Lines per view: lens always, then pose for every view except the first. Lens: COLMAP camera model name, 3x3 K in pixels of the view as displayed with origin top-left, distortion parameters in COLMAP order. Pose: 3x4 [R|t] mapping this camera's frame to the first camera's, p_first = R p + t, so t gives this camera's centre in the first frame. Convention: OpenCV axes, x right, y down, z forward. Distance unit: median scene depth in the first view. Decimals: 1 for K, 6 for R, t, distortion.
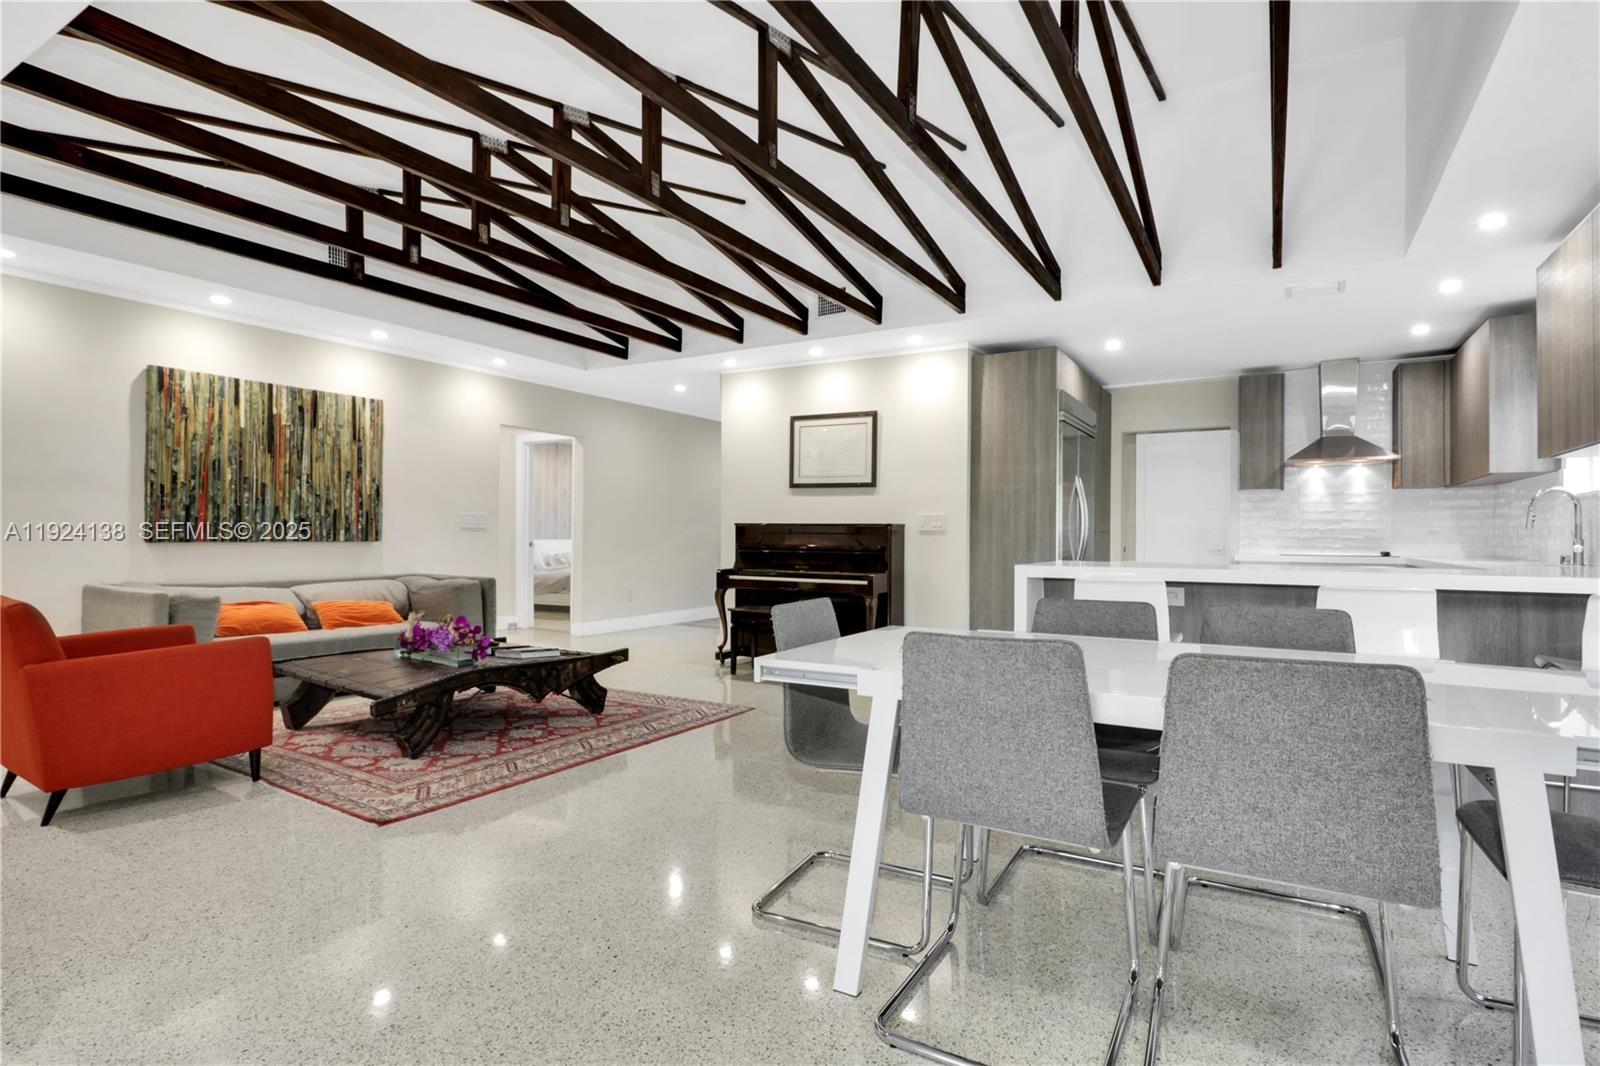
lens RADIAL K [[808.1, 0, 800.0], [0, 808.1, 533.0], [0, 0, 1]] dist [-0.010138, -0.000241]
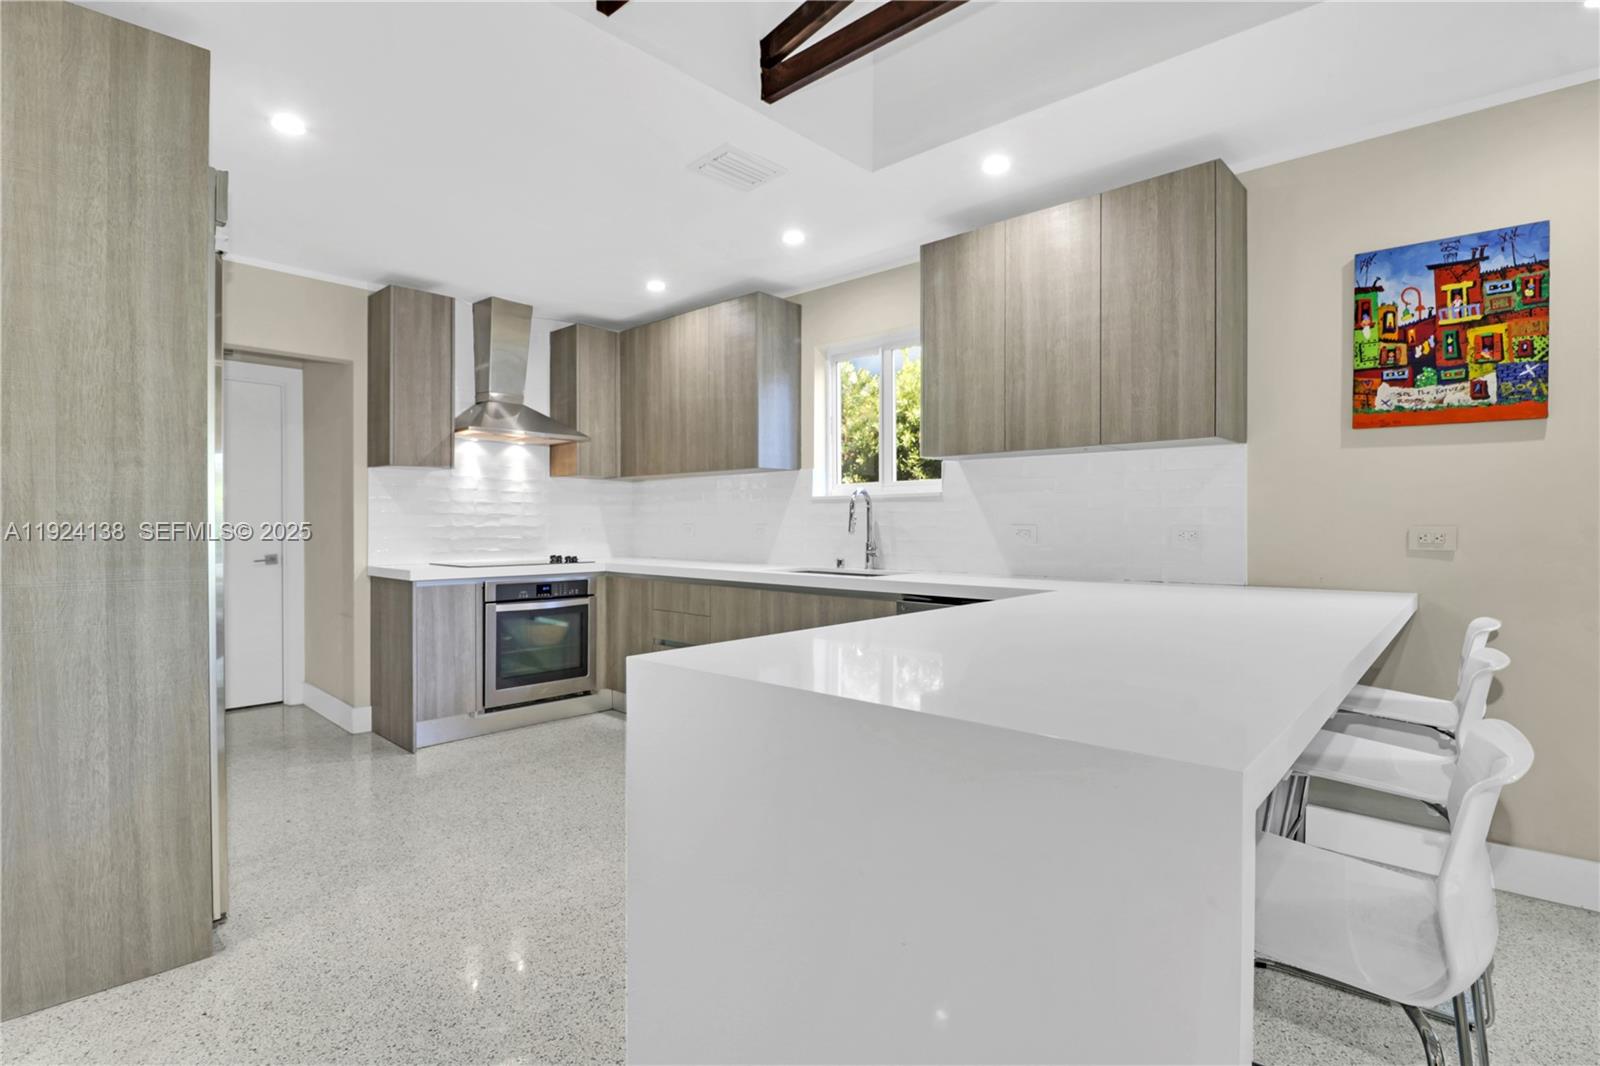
lens RADIAL K [[778.7, 0, 809.6], [0, 778.7, 525.4], [0, 0, 1]] dist [-0.001570, -0.000148]
pose [[0.202659, -0.007601, 0.979220, 0.019517], [-0.006481, 0.999938, 0.009103, -0.014954], [-0.979228, -0.008191, 0.202597, 0.576285]]
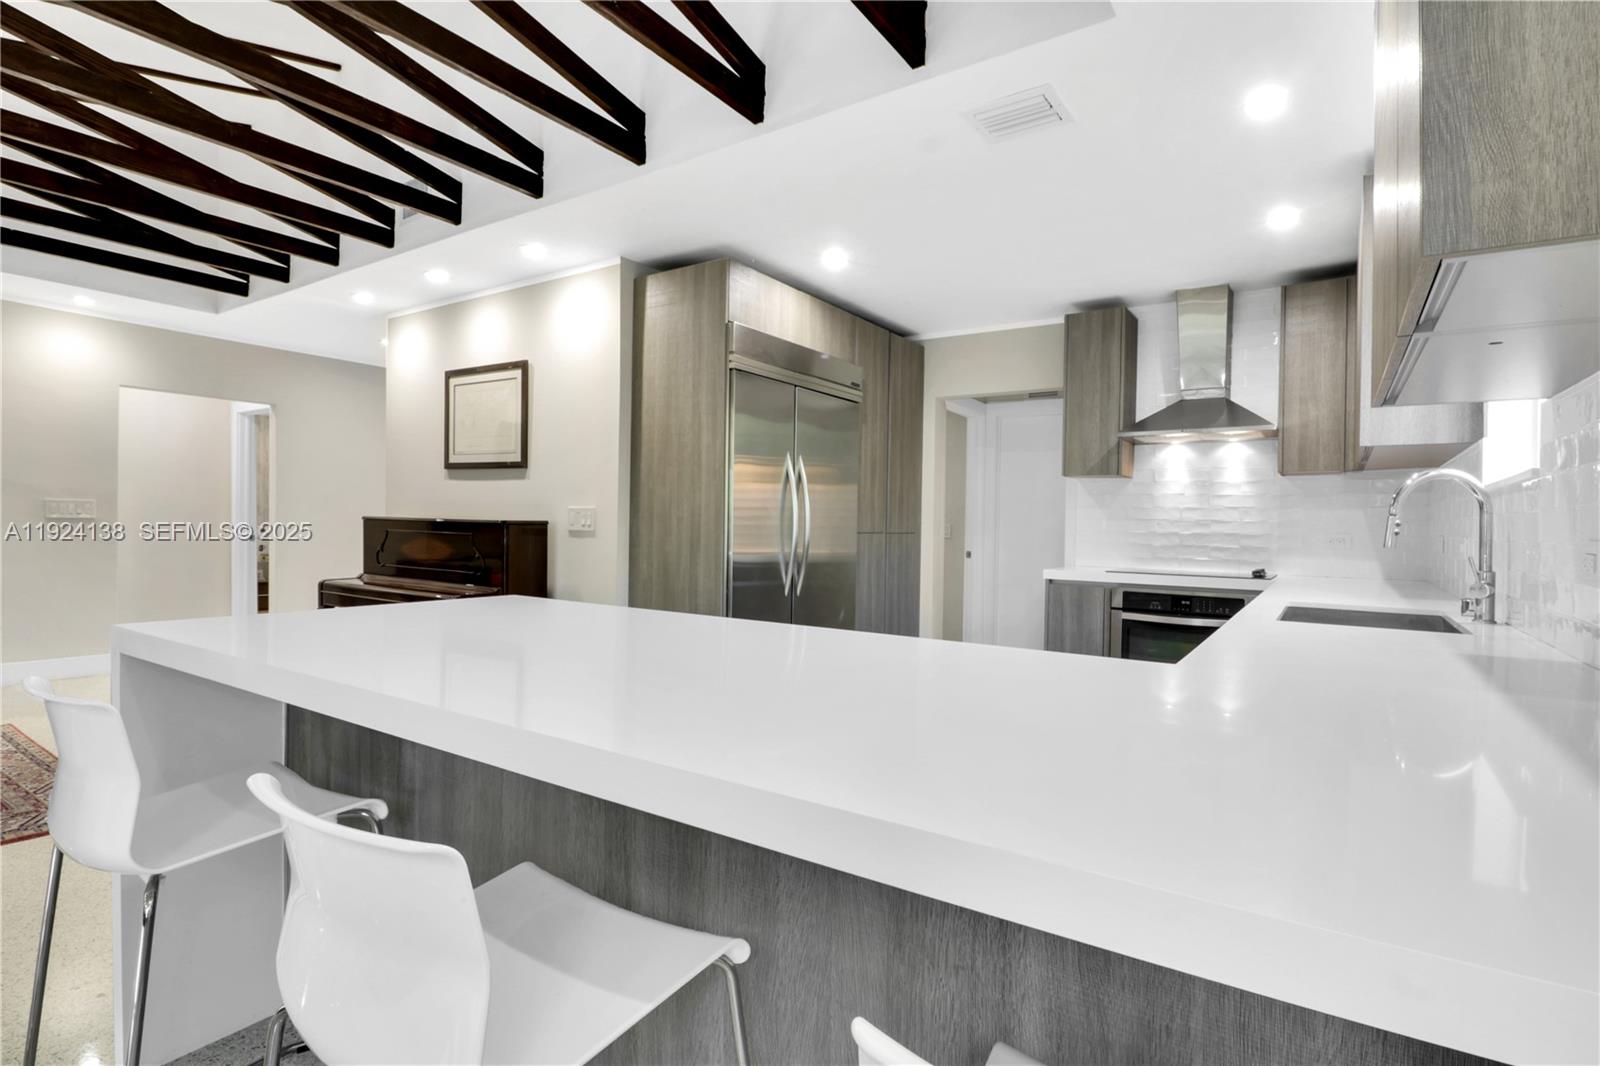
lens RADIAL K [[796.2, 0, 800.0], [0, 796.2, 533.0], [0, 0, 1]] dist [-0.002212, -0.000278]
pose [[0.998389, 0.011765, -0.055503, 0.366223], [-0.010906, 0.999816, 0.015769, -0.013028], [0.055678, -0.015138, 0.998334, 0.305225]]
